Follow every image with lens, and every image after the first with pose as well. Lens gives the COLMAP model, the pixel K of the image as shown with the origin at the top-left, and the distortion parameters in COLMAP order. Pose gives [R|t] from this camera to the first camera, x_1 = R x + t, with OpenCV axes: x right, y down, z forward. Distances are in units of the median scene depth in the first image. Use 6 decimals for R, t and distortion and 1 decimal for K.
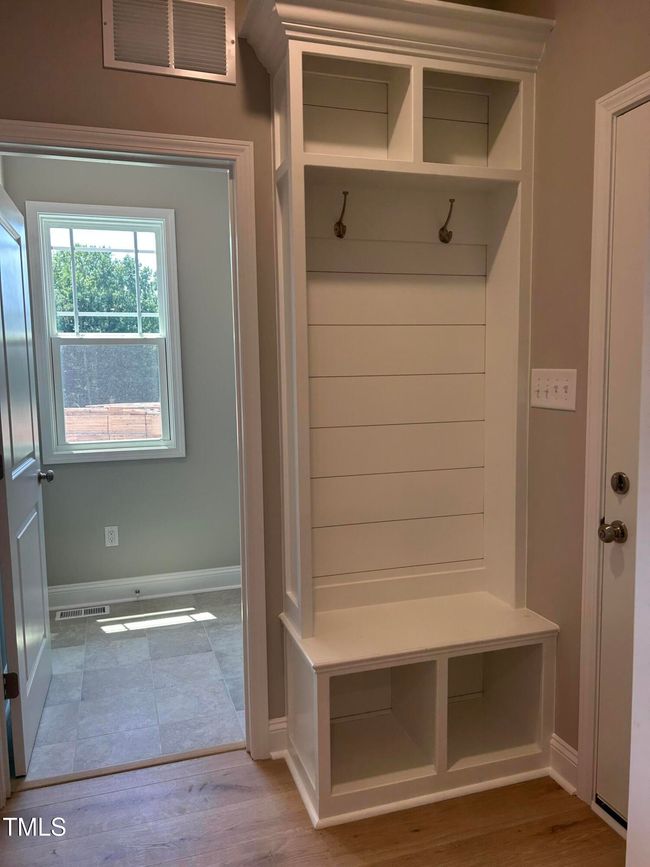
lens RADIAL K [[654.7, 0, 325.2], [0, 654.7, 436.5], [0, 0, 1]] dist [0.021959, -0.014219]
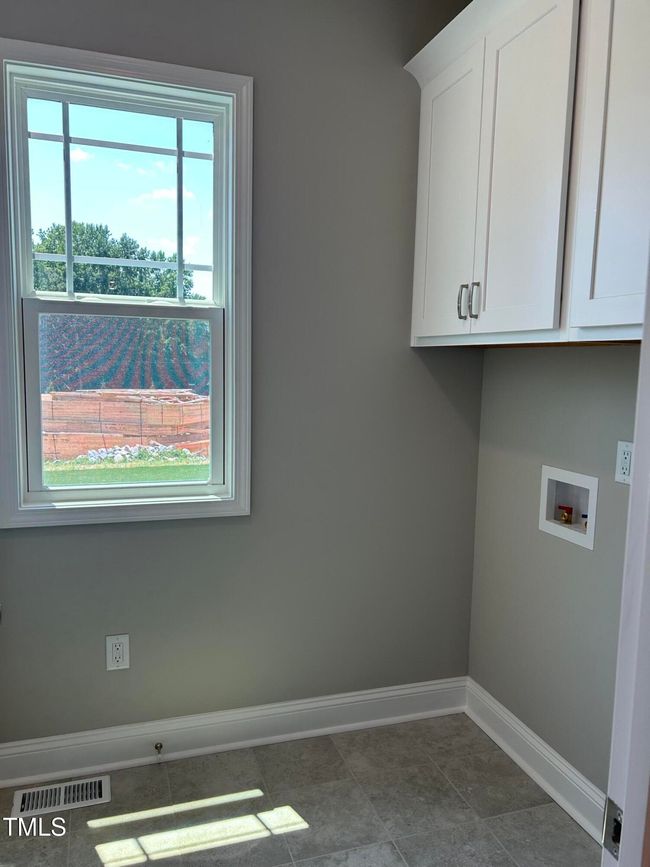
lens RADIAL K [[654.7, 0, 323.9], [0, 654.7, 429.9], [0, 0, 1]] dist [0.021959, -0.014219]
pose [[0.999205, 0.037676, 0.013066, -0.155746], [-0.037728, 0.999281, 0.003732, -0.048172], [-0.012916, -0.004222, 0.999908, 0.413202]]
